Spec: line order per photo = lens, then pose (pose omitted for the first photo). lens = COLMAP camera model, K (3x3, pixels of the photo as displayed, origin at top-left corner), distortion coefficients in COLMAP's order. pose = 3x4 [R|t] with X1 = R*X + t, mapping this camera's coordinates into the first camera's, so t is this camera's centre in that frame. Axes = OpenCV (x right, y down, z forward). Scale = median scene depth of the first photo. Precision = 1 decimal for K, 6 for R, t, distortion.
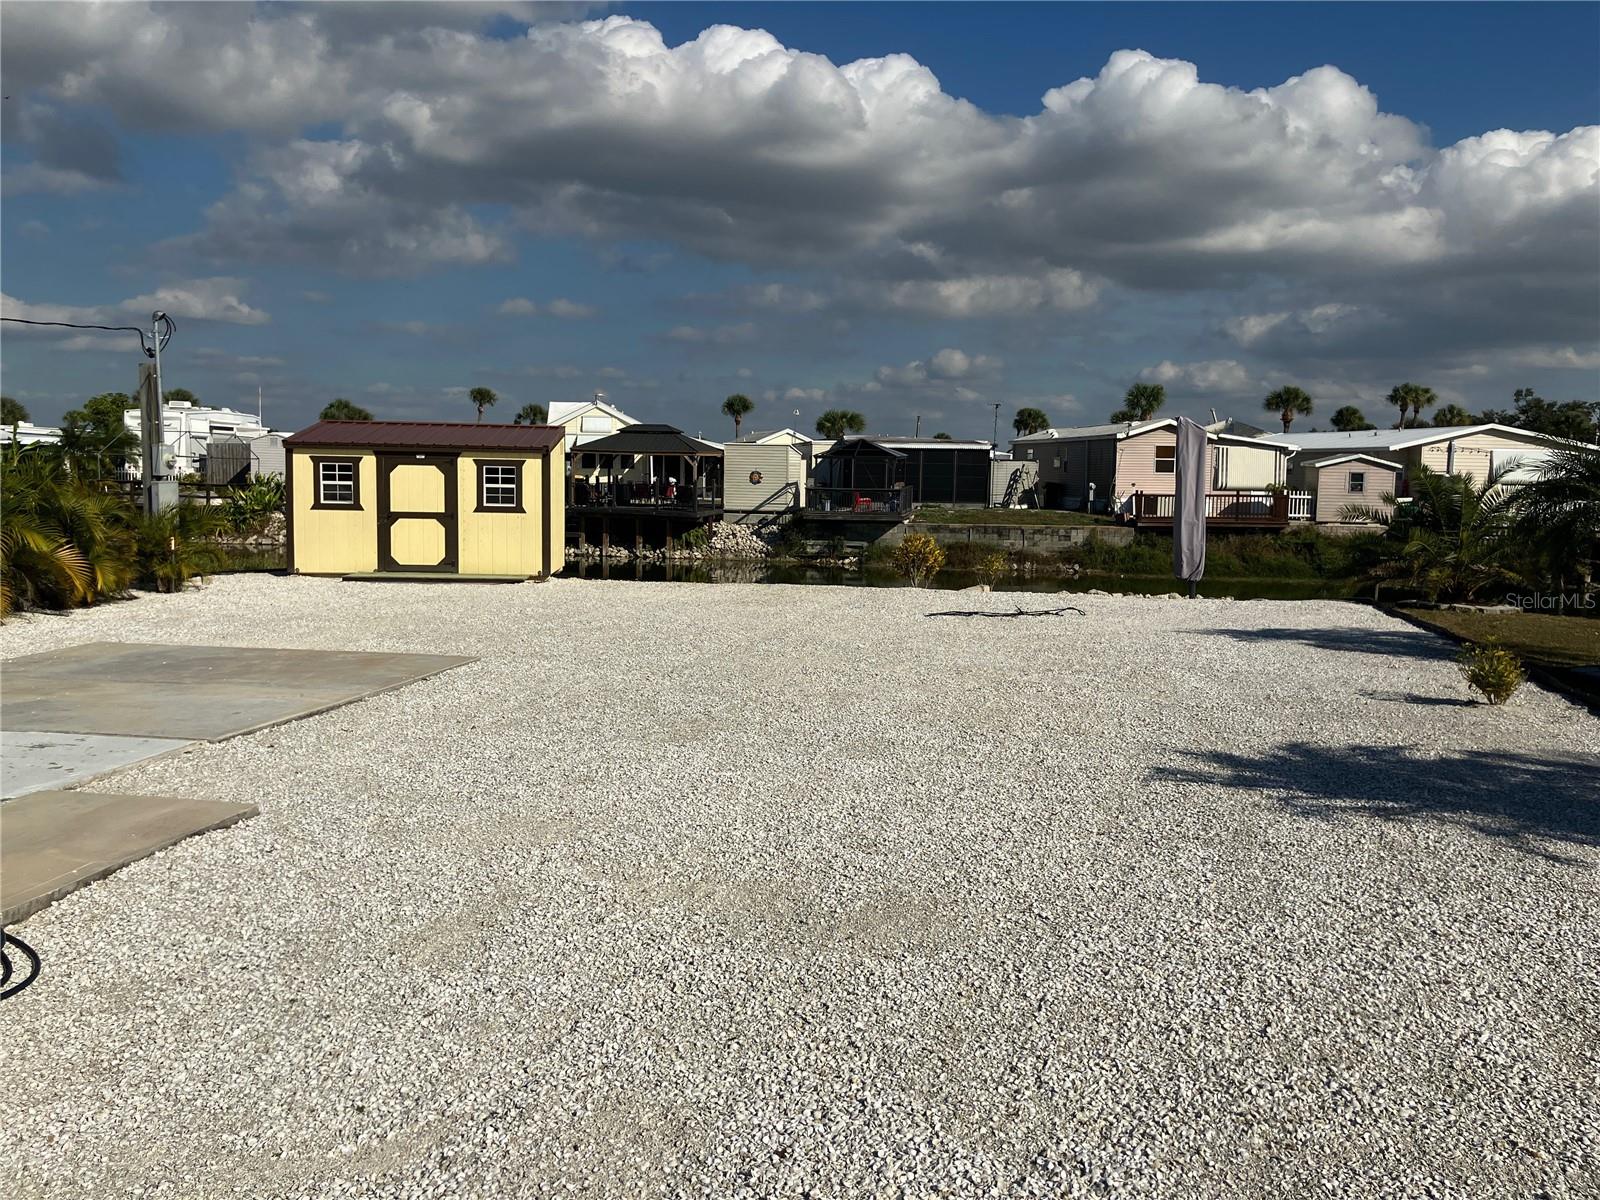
lens RADIAL K [[1302.3, 0, 820.6], [0, 1302.3, 596.3], [0, 0, 1]] dist [0.000316, -0.003309]
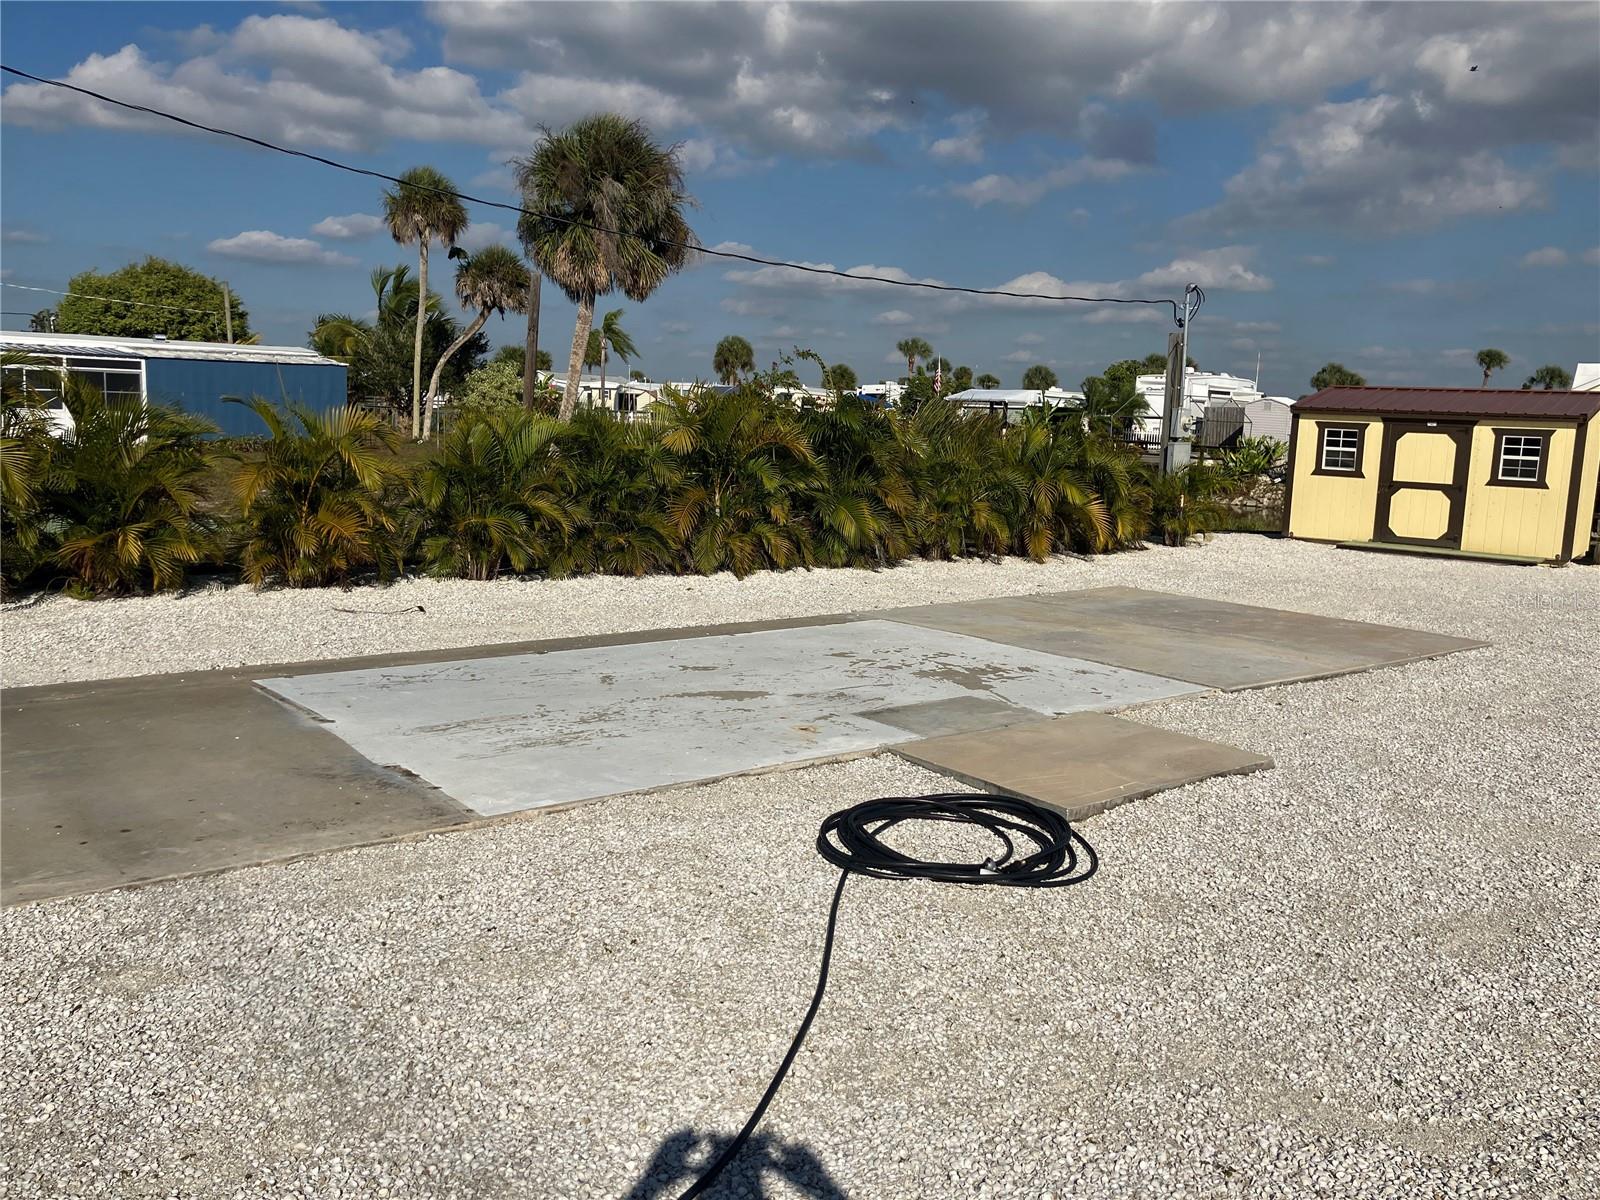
lens RADIAL K [[1302.3, 0, 820.6], [0, 1302.3, 596.3], [0, 0, 1]] dist [0.000316, -0.003309]
pose [[0.753682, 0.104019, -0.648956, -0.015885], [-0.086651, 0.994504, 0.058771, 0.000451], [0.651502, 0.011938, 0.758553, -0.010877]]
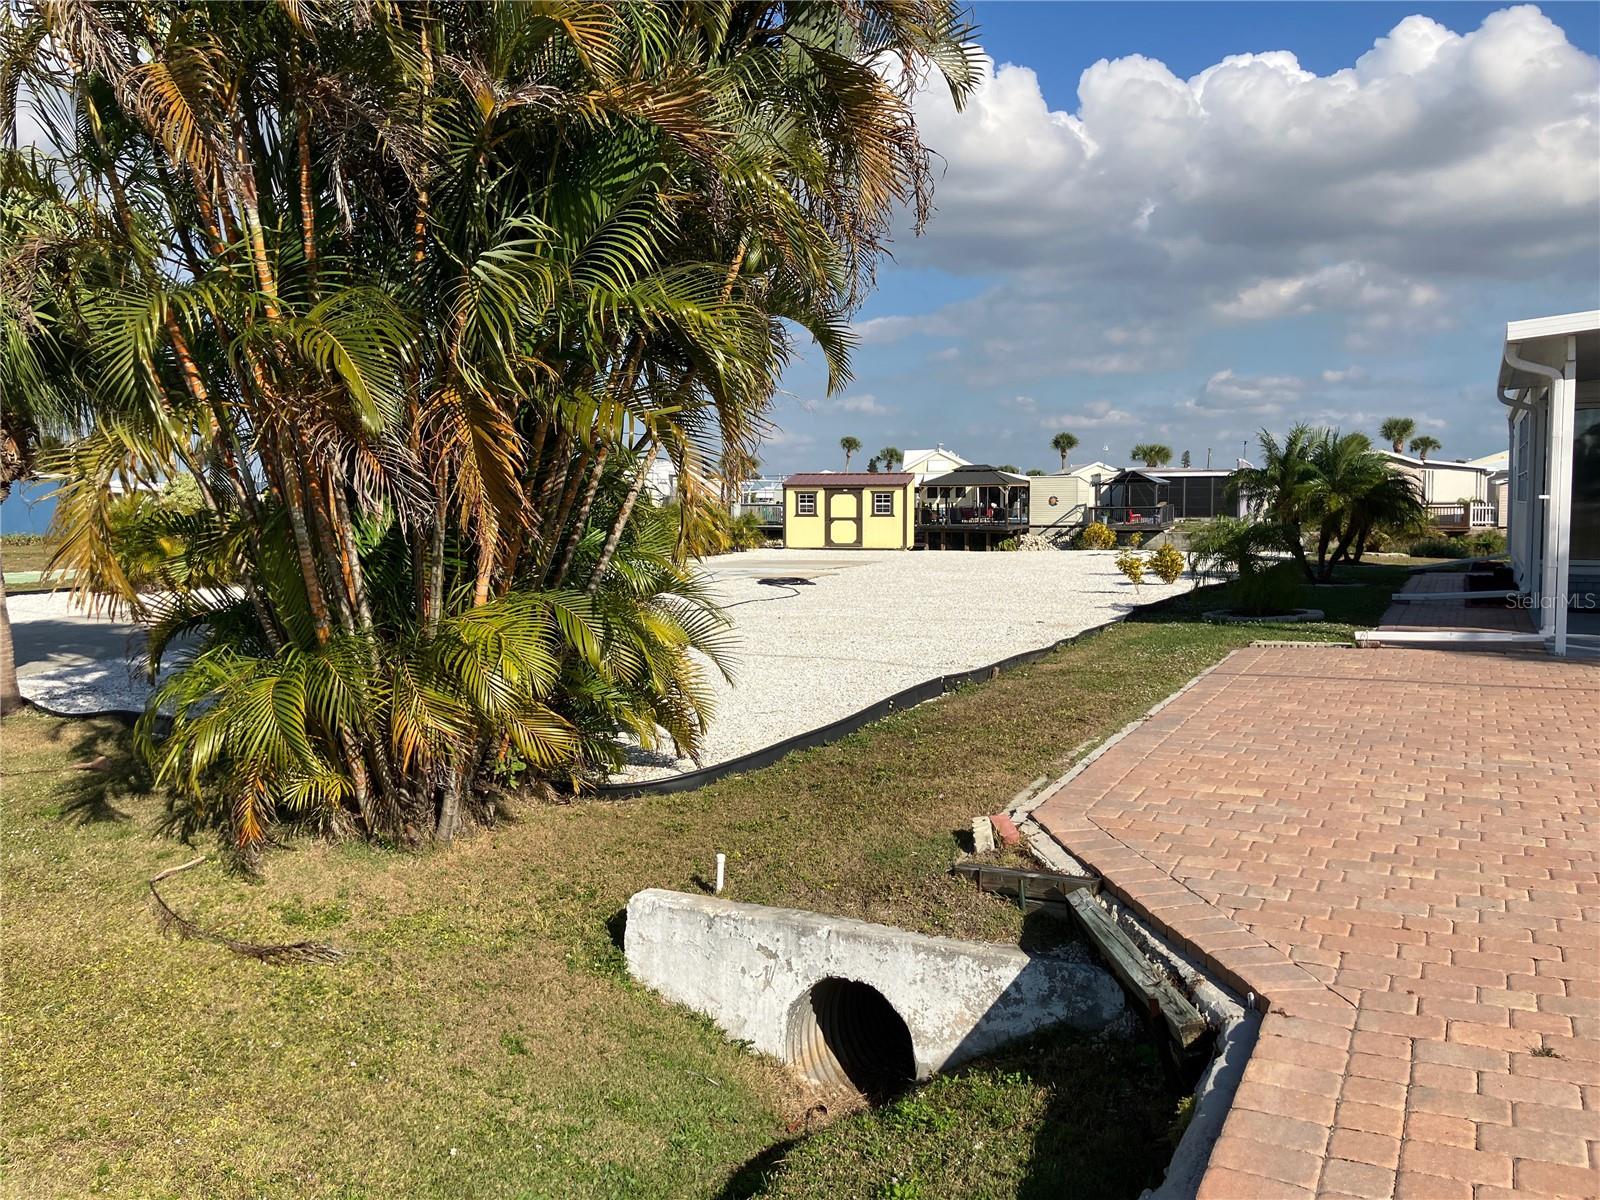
lens RADIAL K [[1289.1, 0, 800.0], [0, 1289.1, 600.0], [0, 0, 1]] dist [0.001332, -0.225258]
pose [[0.960198, -0.003135, -0.279303, 0.218248], [-0.002746, 0.999783, -0.020661, 0.122395], [0.279307, 0.020606, 0.959981, -1.099551]]
